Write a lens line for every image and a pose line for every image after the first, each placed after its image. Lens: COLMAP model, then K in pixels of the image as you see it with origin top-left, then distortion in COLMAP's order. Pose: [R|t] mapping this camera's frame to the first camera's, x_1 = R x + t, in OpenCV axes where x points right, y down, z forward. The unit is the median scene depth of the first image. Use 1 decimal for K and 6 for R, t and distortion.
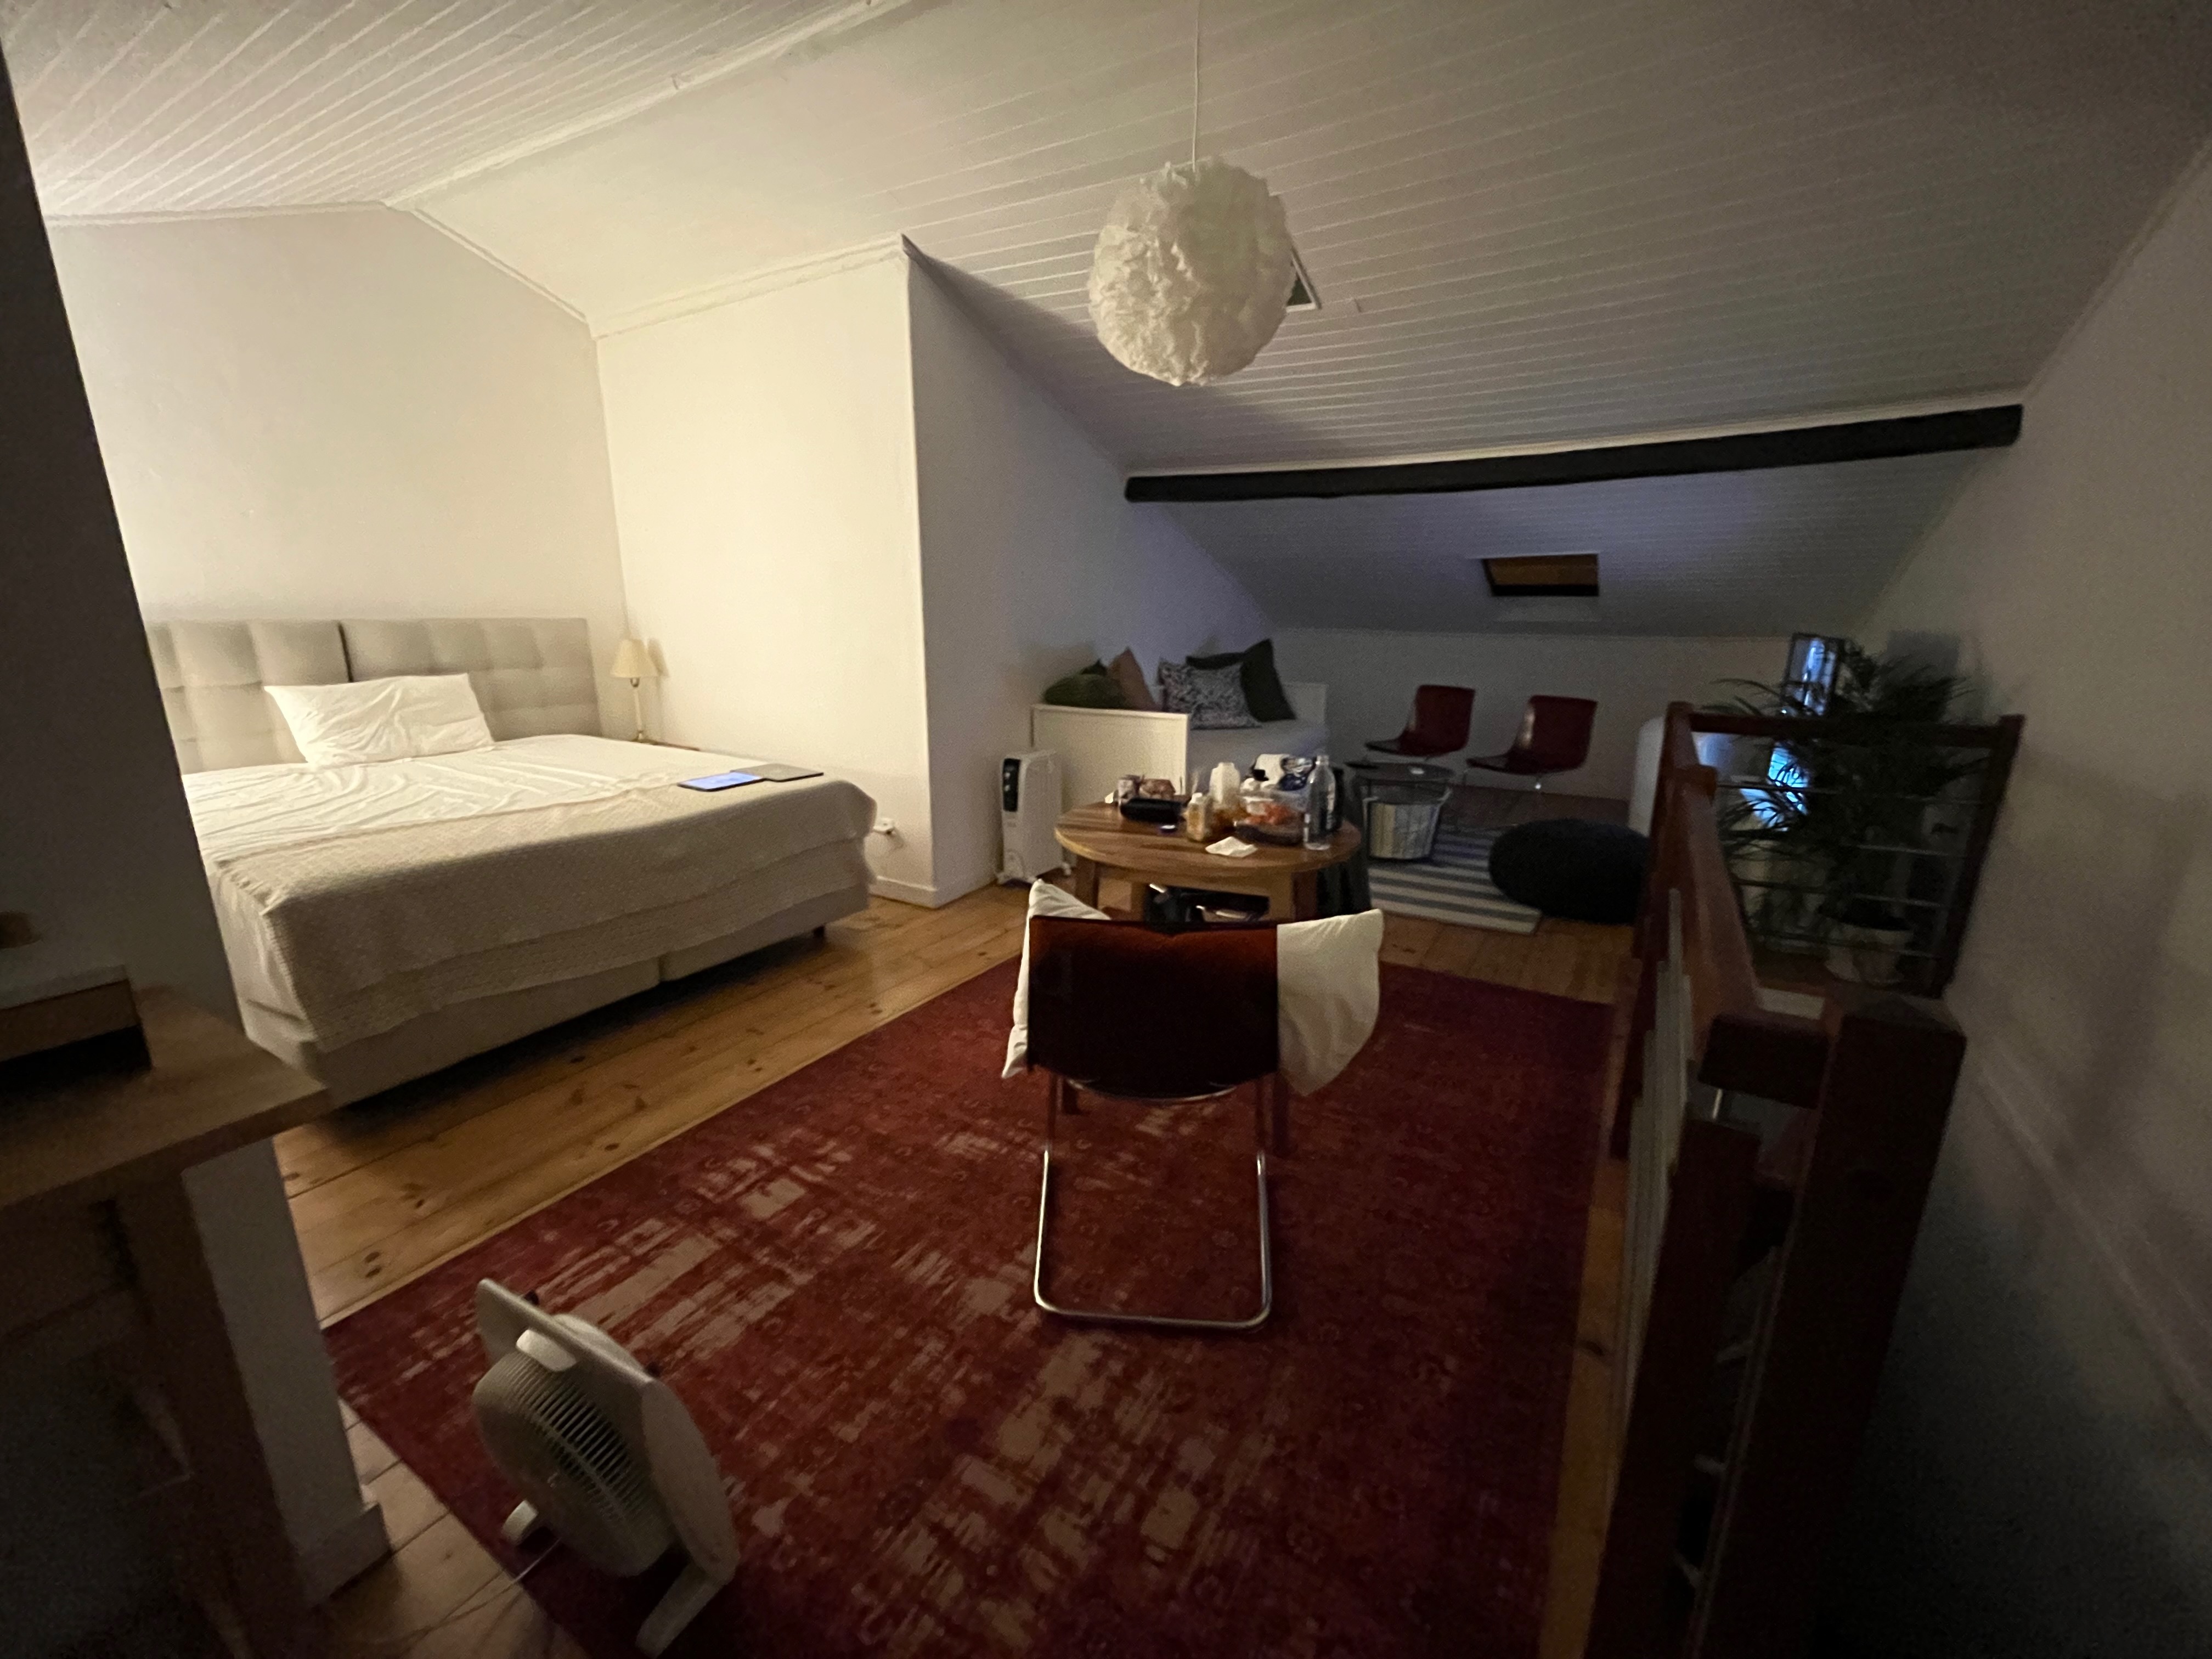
lens RADIAL K [[894.7, 0, 1114.4], [0, 894.7, 829.2], [0, 0, 1]] dist [0.002178, 0.000008]
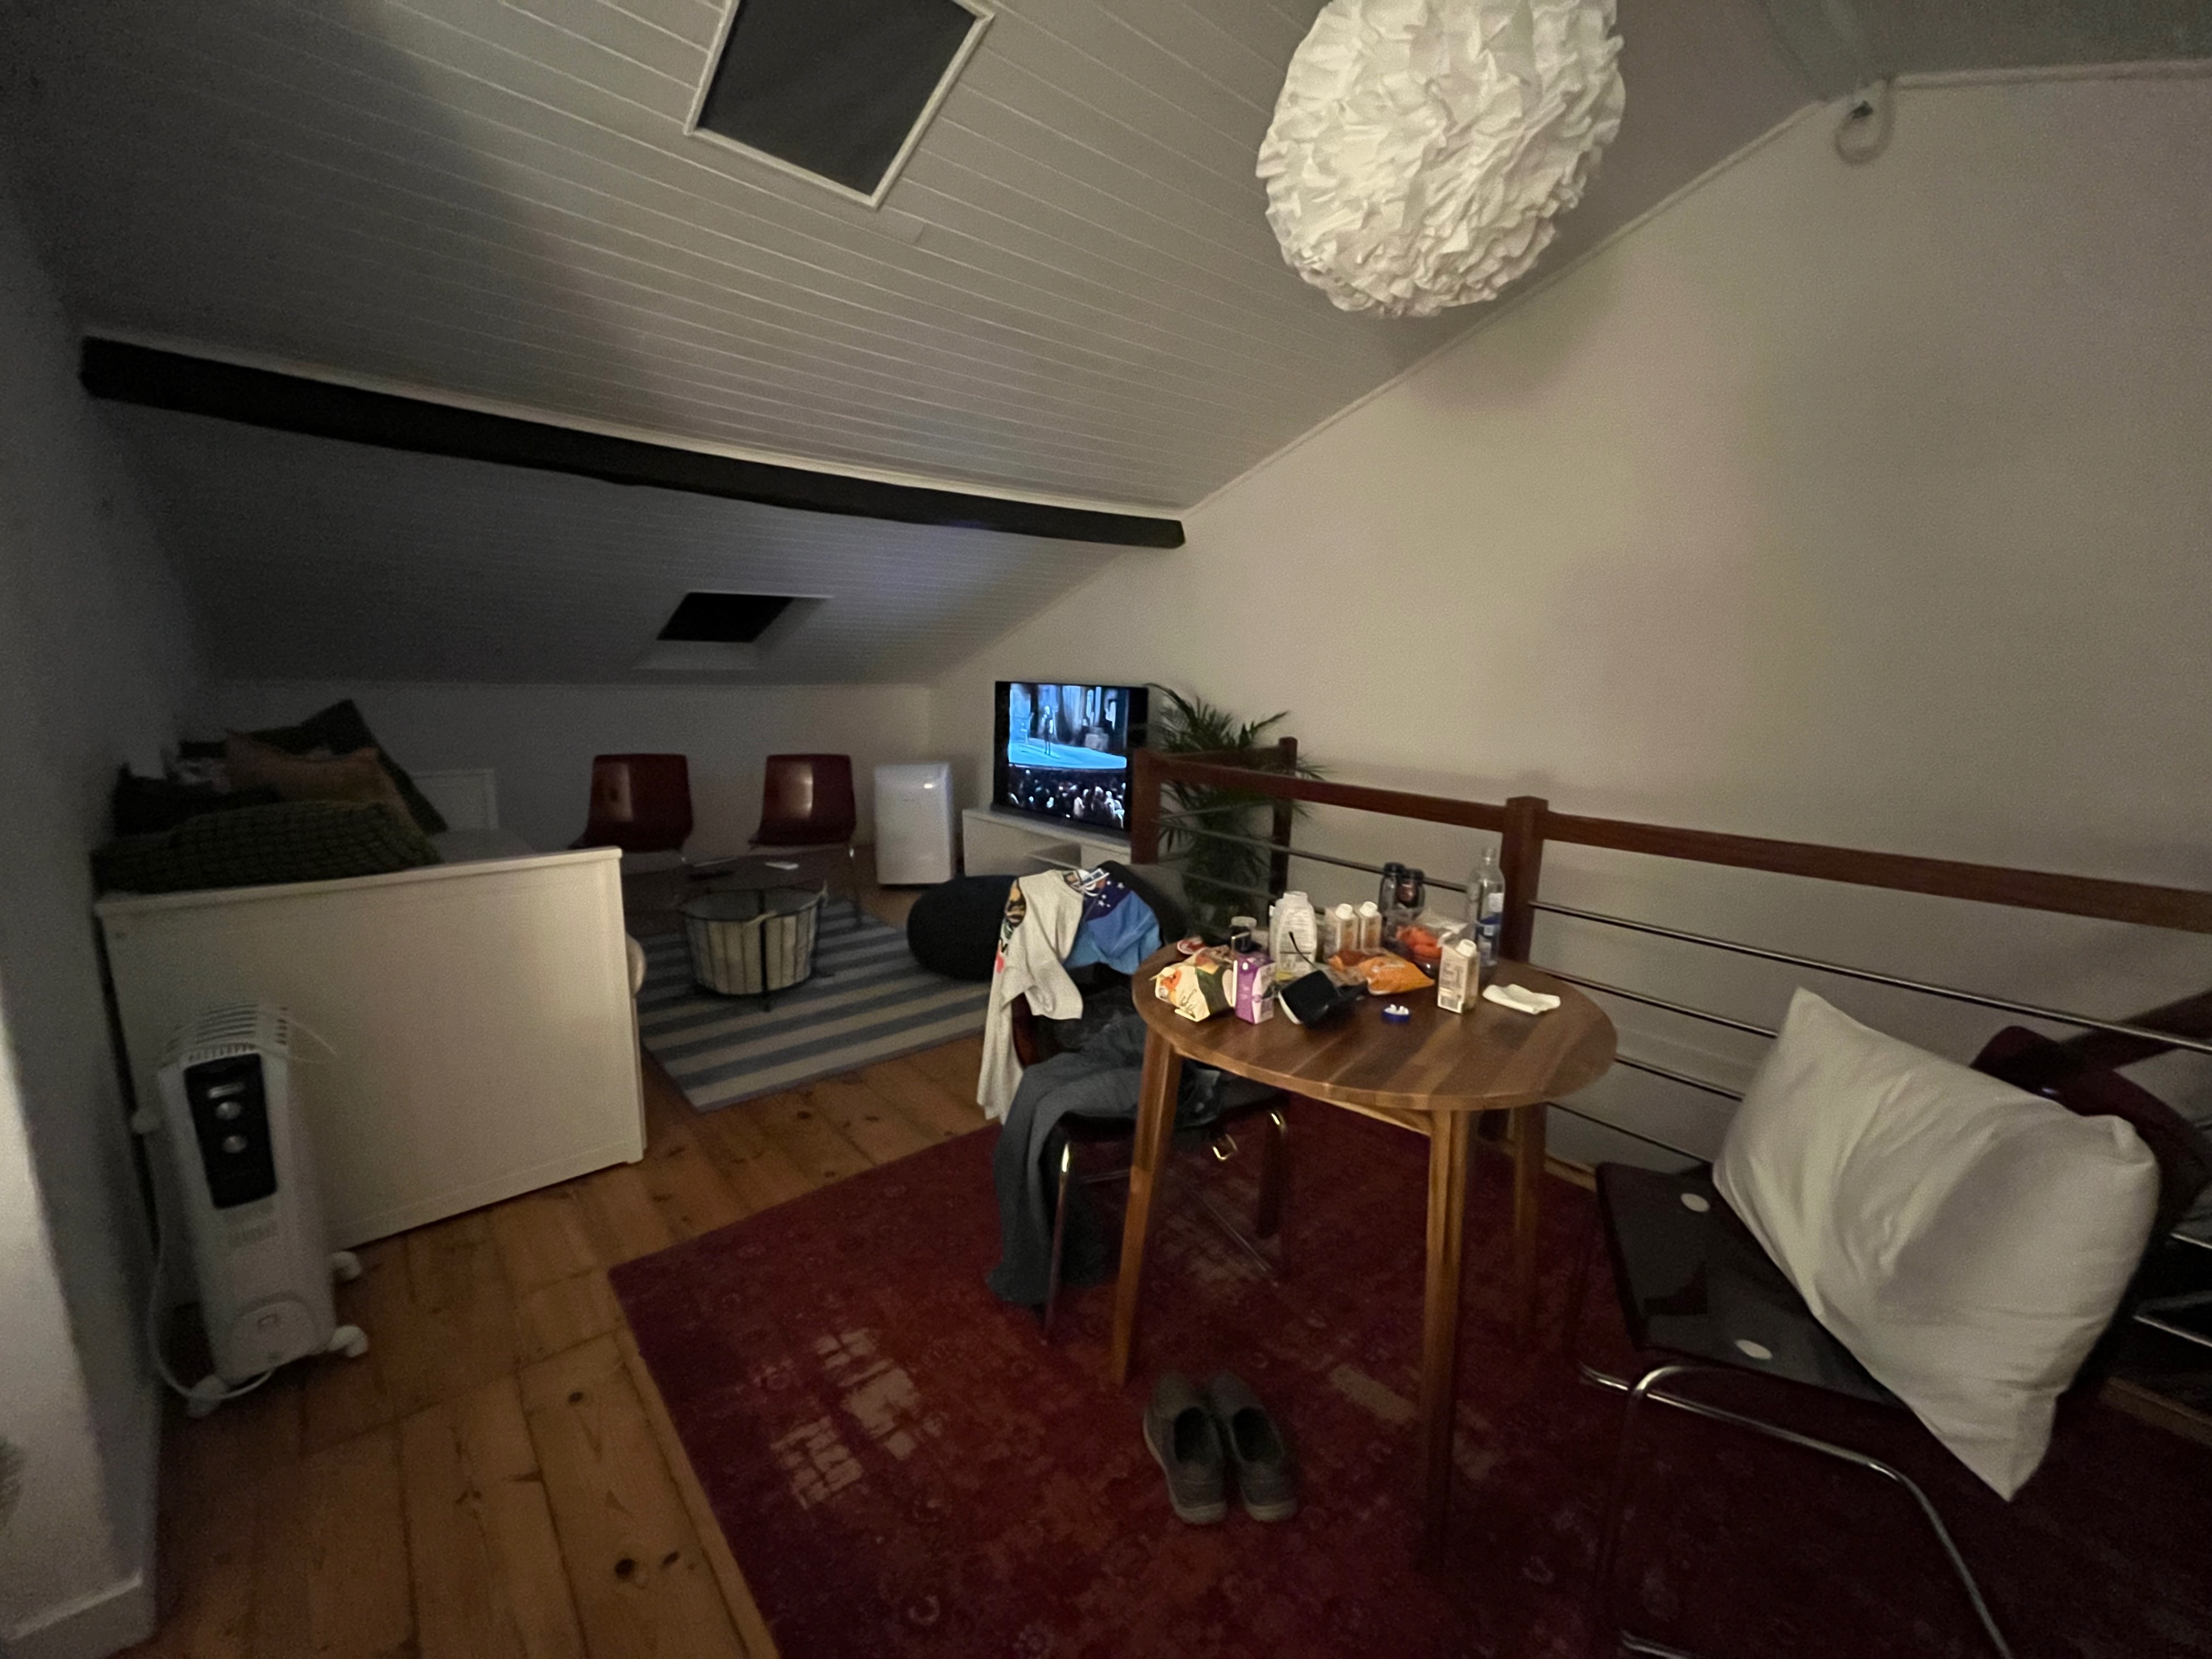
lens RADIAL K [[894.7, 0, 1110.9], [0, 894.7, 831.9], [0, 0, 1]] dist [0.002178, 0.000008]
pose [[0.281024, -0.176882, 0.943259, -0.284122], [0.219427, 0.968675, 0.116274, -0.114795], [-0.934279, 0.174301, 0.311034, 0.468251]]
